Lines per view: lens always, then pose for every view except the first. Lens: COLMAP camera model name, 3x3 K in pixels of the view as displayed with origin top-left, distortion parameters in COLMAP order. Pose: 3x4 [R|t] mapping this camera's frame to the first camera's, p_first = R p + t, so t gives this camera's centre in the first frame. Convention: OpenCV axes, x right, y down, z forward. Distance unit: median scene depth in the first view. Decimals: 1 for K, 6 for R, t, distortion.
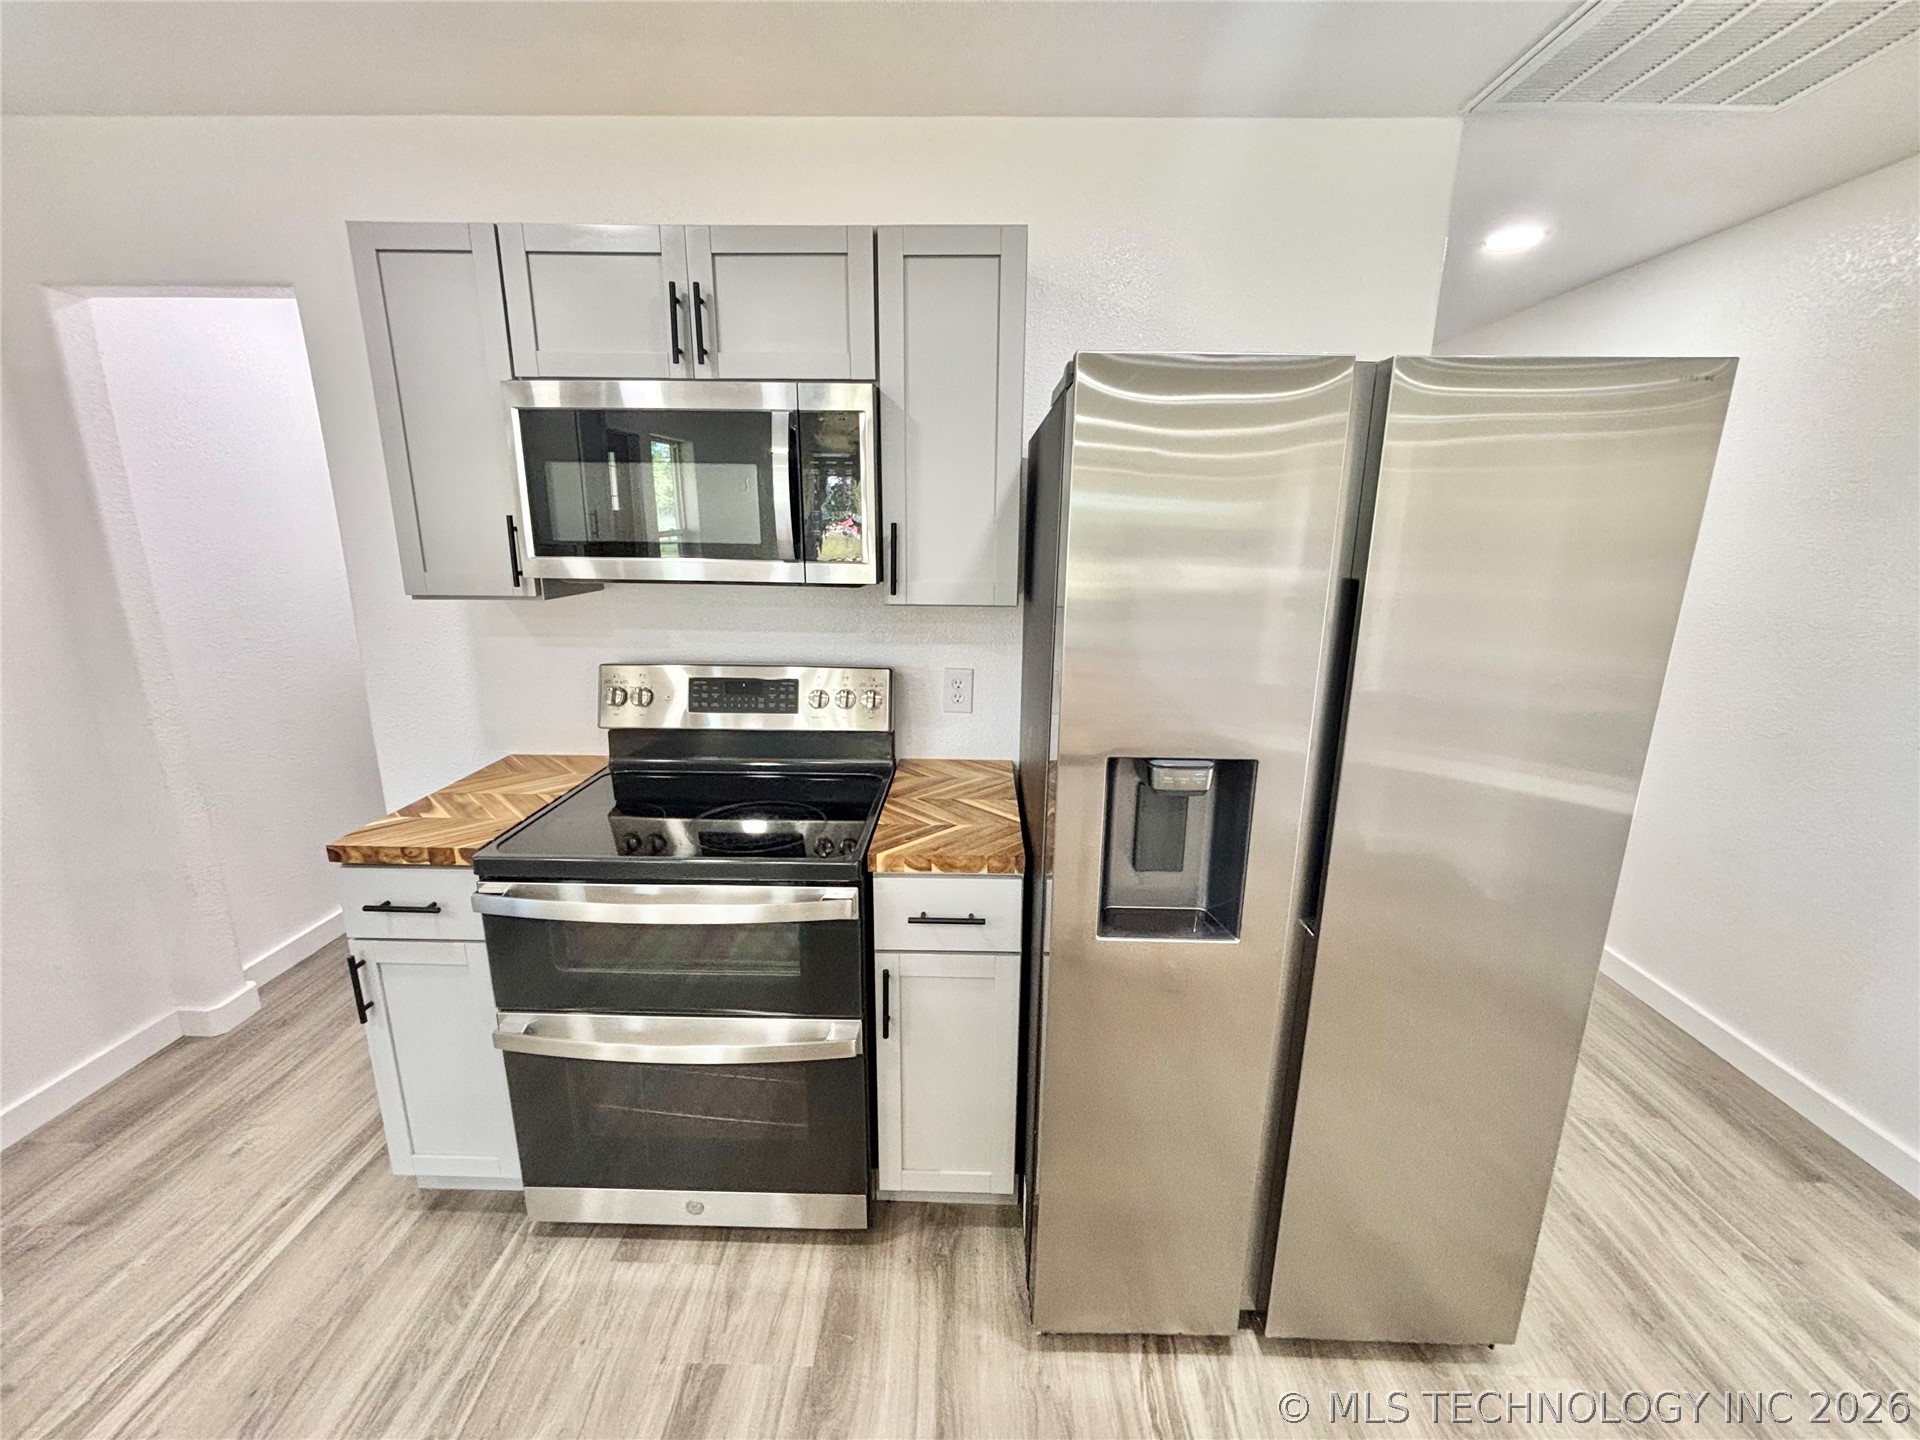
lens RADIAL K [[774.6, 0, 948.6], [0, 774.6, 718.3], [0, 0, 1]] dist [0.003399, 0.000392]
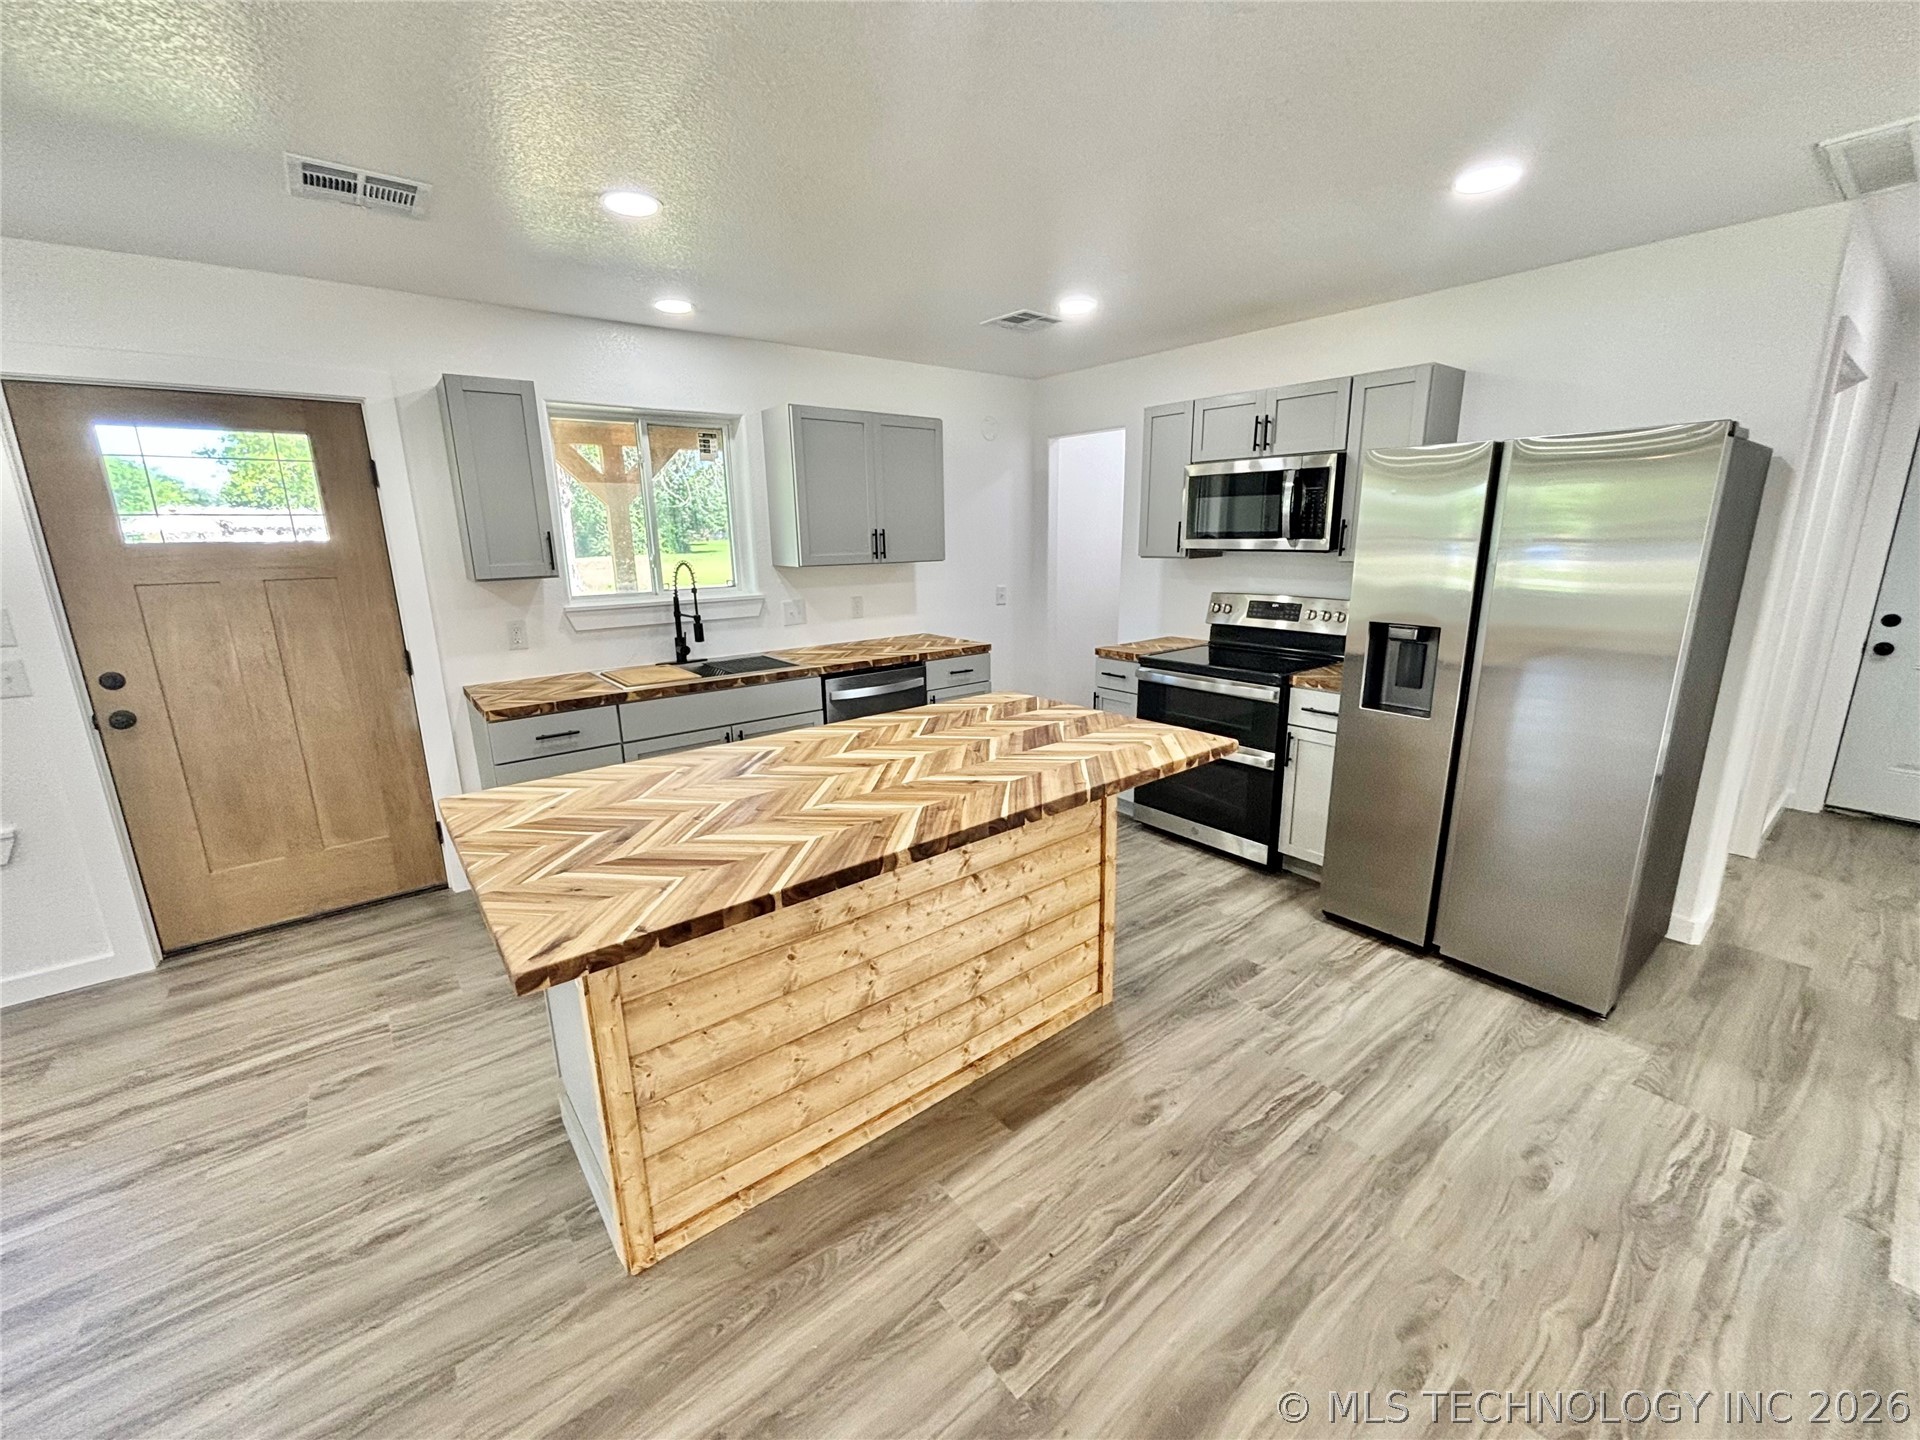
lens RADIAL K [[774.6, 0, 967.8], [0, 774.6, 715.0], [0, 0, 1]] dist [0.003399, 0.000392]
pose [[0.651082, 0.159071, -0.742151, 0.865394], [-0.161570, 0.984428, 0.069257, 0.262218], [0.741611, 0.074817, 0.666645, -1.012626]]
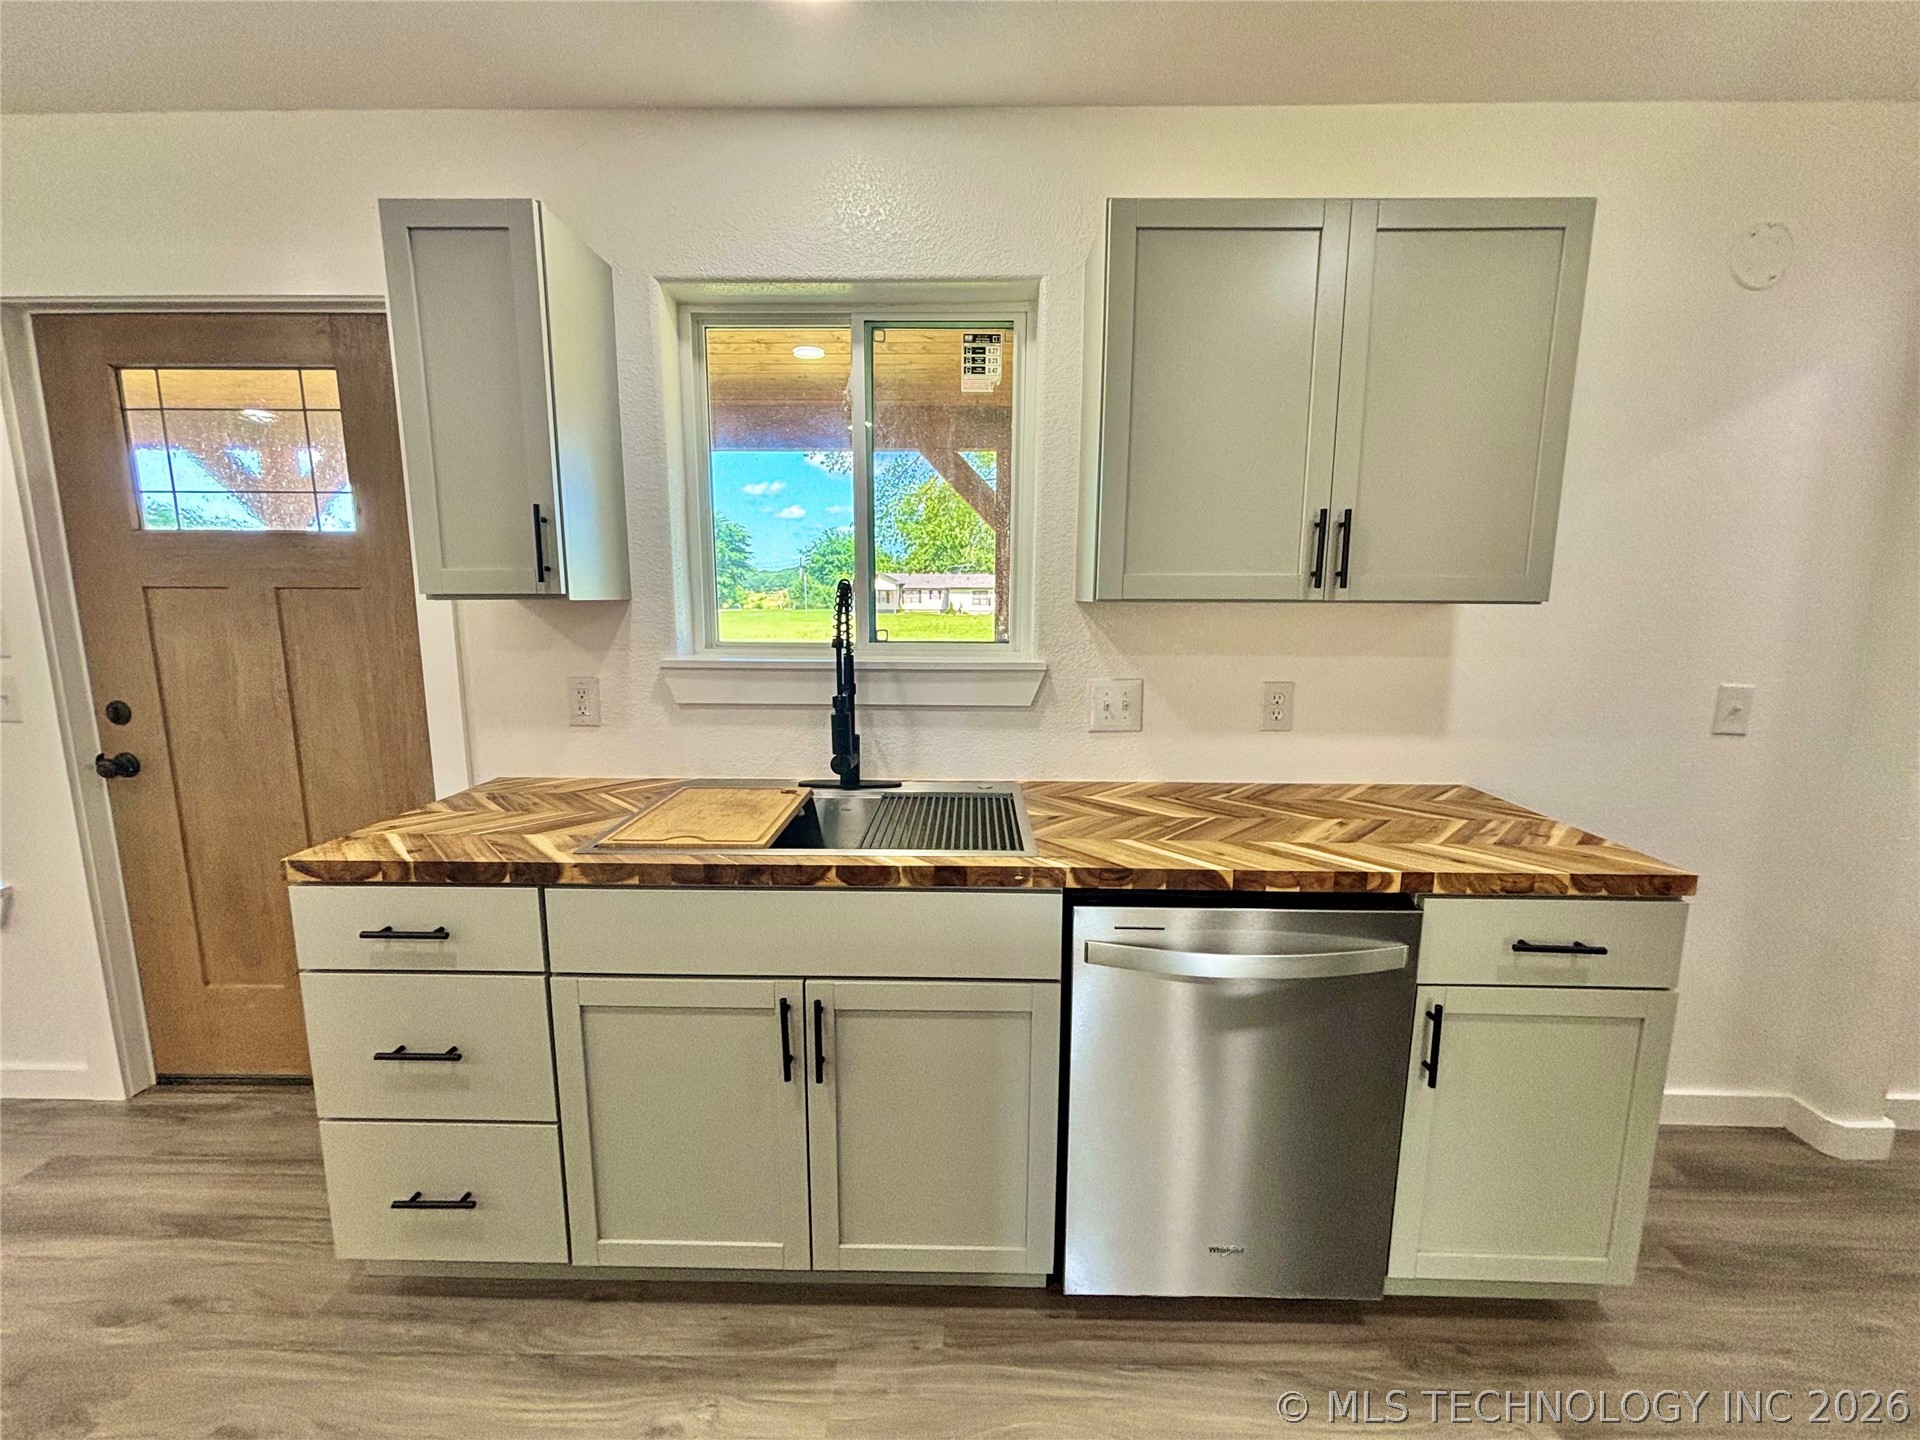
lens RADIAL K [[774.6, 0, 961.0], [0, 774.6, 715.7], [0, 0, 1]] dist [0.003399, 0.000392]
pose [[0.011803, 0.140085, -0.990069, -0.305151], [-0.243860, 0.960645, 0.133015, 0.115684], [0.969739, 0.239869, 0.045500, -0.035411]]
